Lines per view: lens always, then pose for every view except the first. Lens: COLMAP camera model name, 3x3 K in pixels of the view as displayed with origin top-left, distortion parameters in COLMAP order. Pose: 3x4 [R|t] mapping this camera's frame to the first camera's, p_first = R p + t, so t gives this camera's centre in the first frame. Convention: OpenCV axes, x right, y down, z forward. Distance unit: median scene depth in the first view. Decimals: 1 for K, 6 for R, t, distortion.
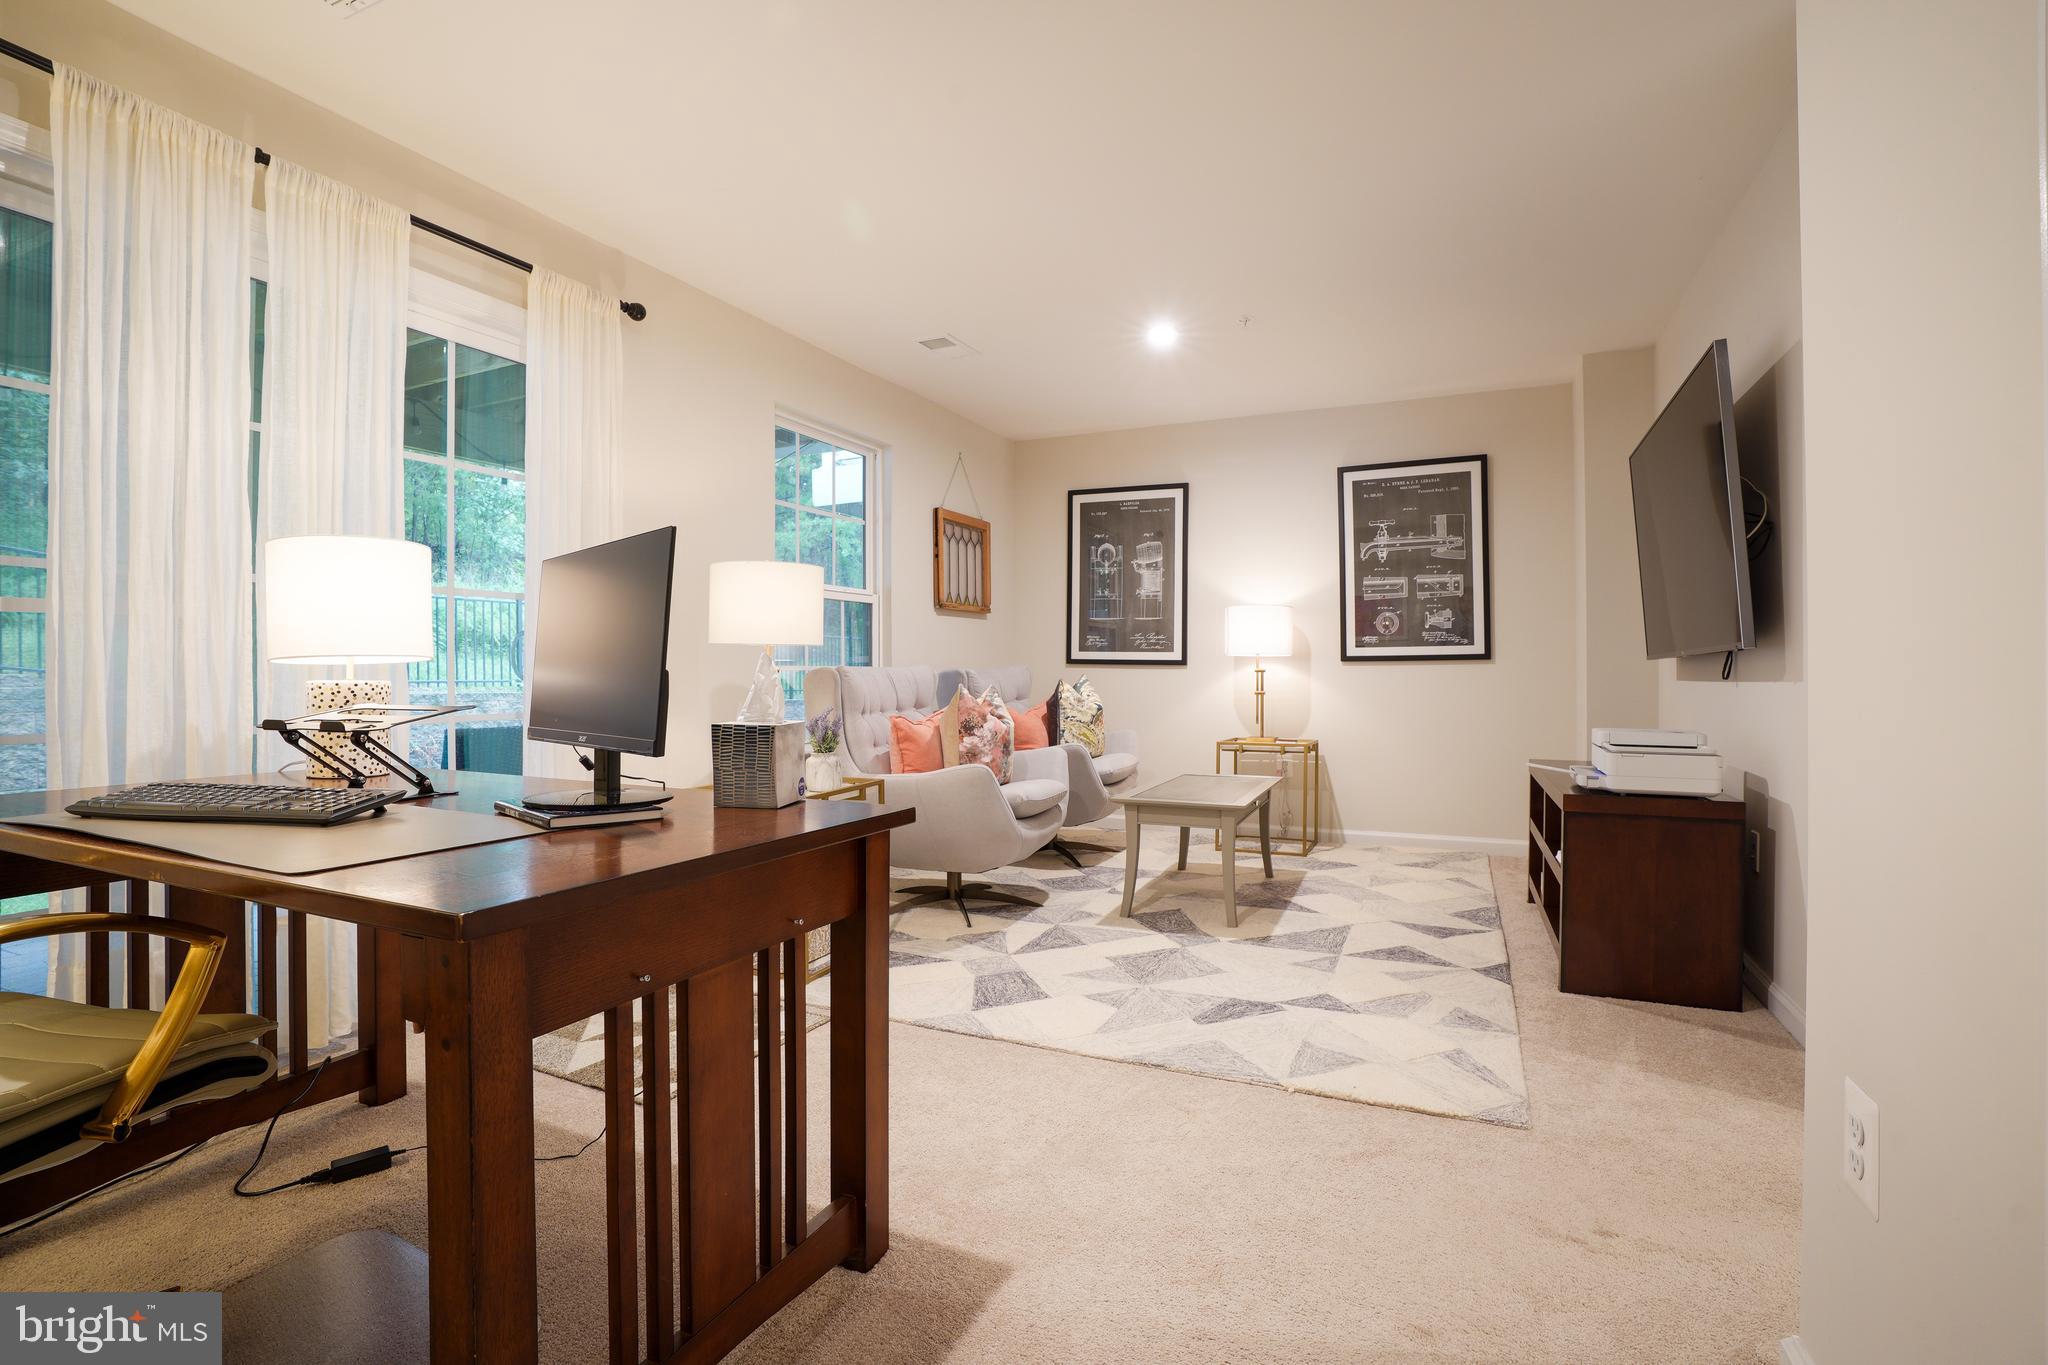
lens RADIAL K [[941.7, 0, 1024.0], [0, 941.7, 682.5], [0, 0, 1]] dist [-0.072752, 0.027222]
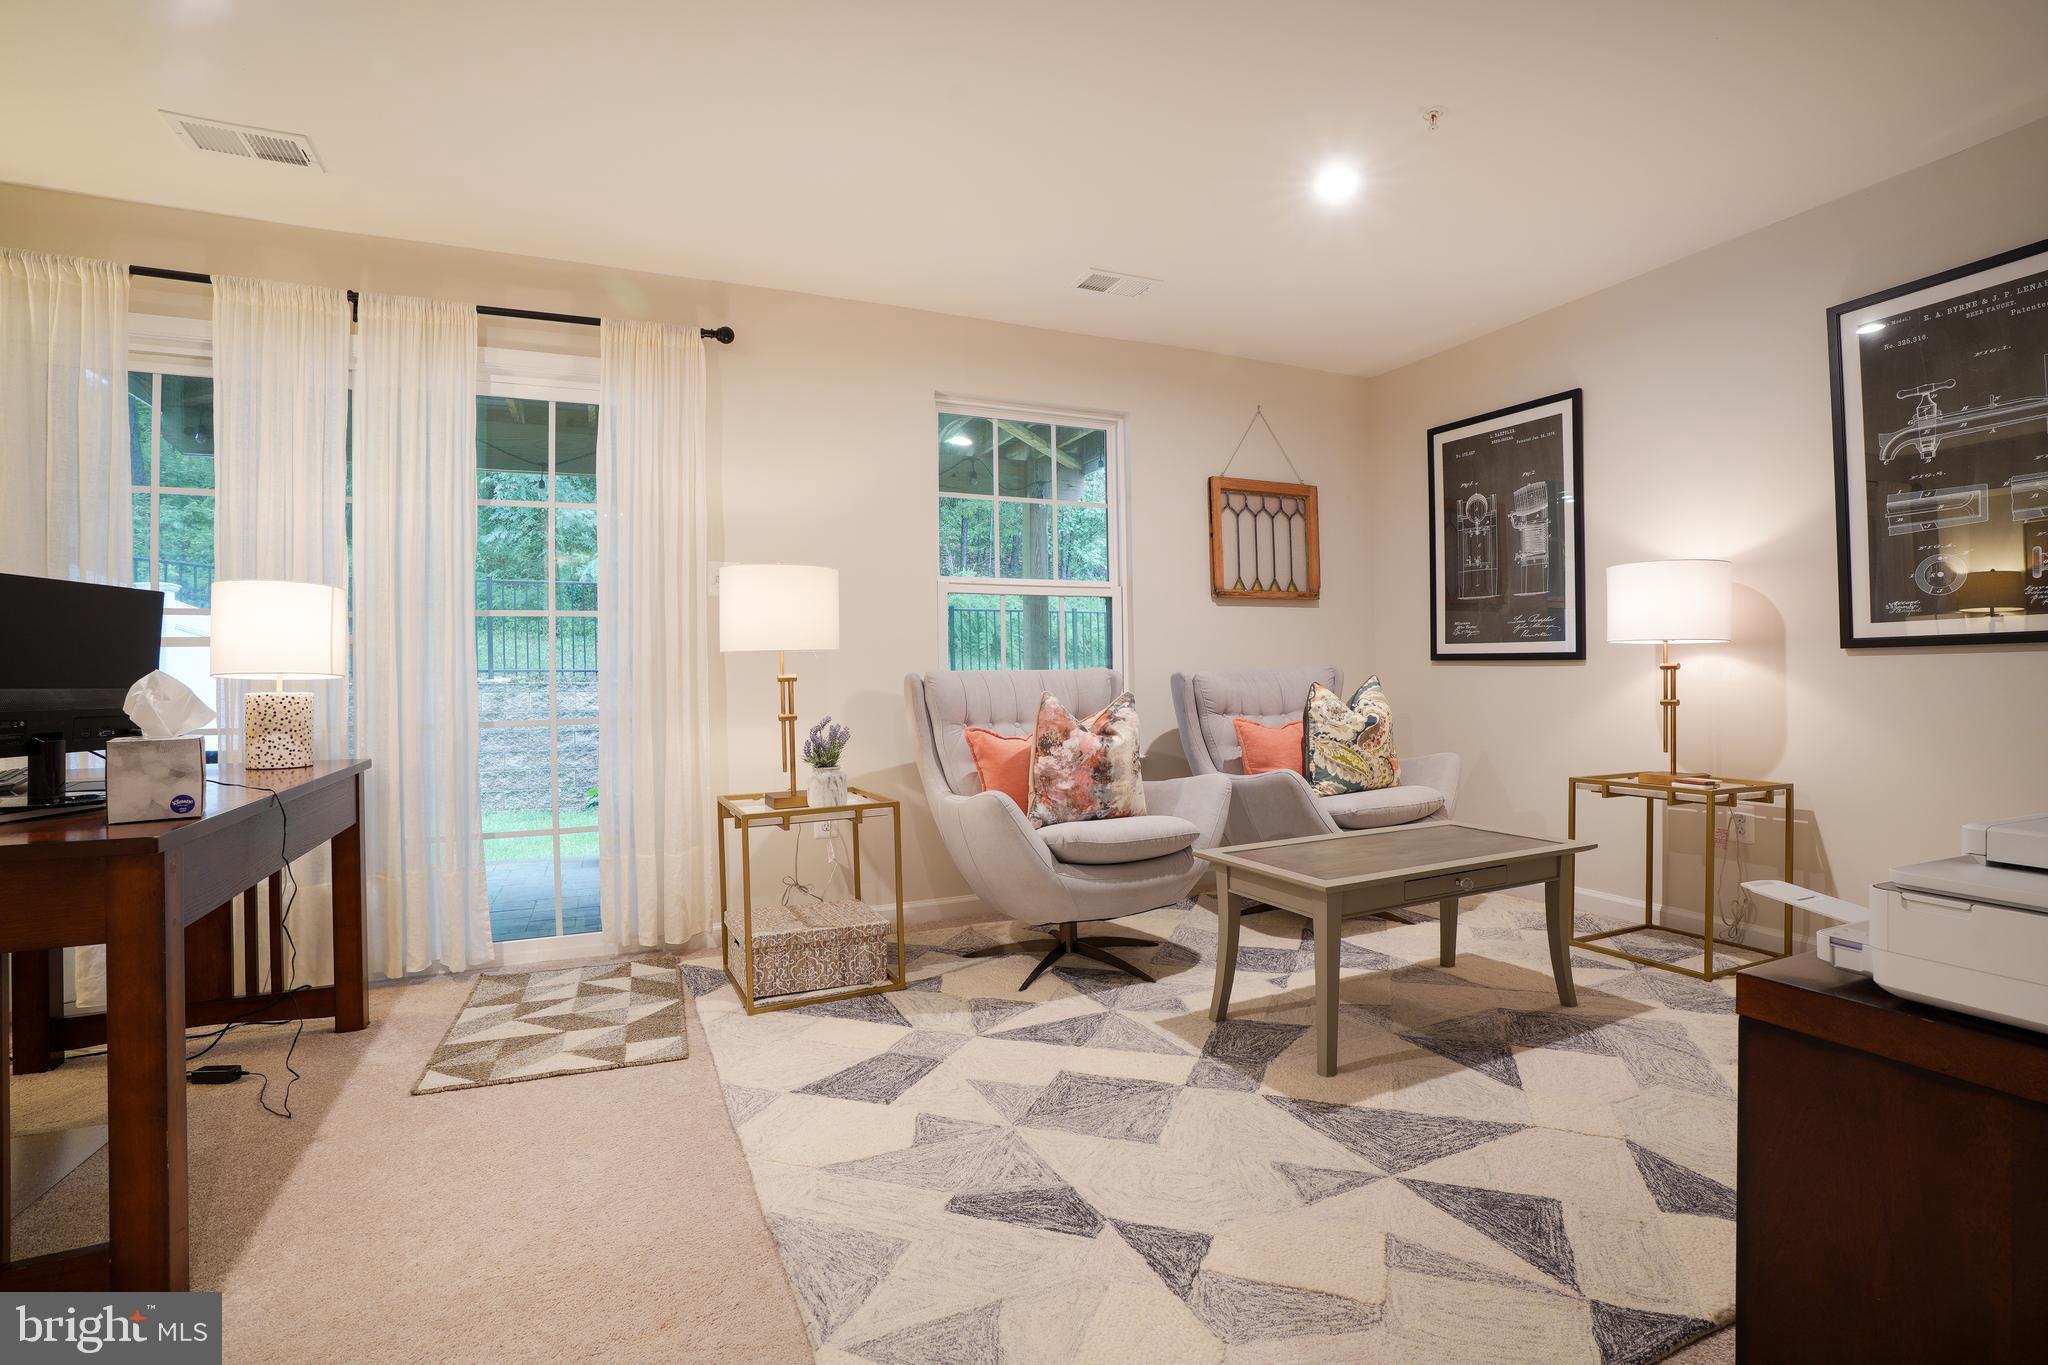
lens RADIAL K [[941.7, 0, 1024.0], [0, 941.7, 682.5], [0, 0, 1]] dist [-0.072752, 0.027222]
pose [[0.760761, -0.005222, -0.649012, 0.342798], [0.005053, 0.999985, -0.002122, -0.003231], [0.649013, -0.001665, 0.760775, 0.279426]]
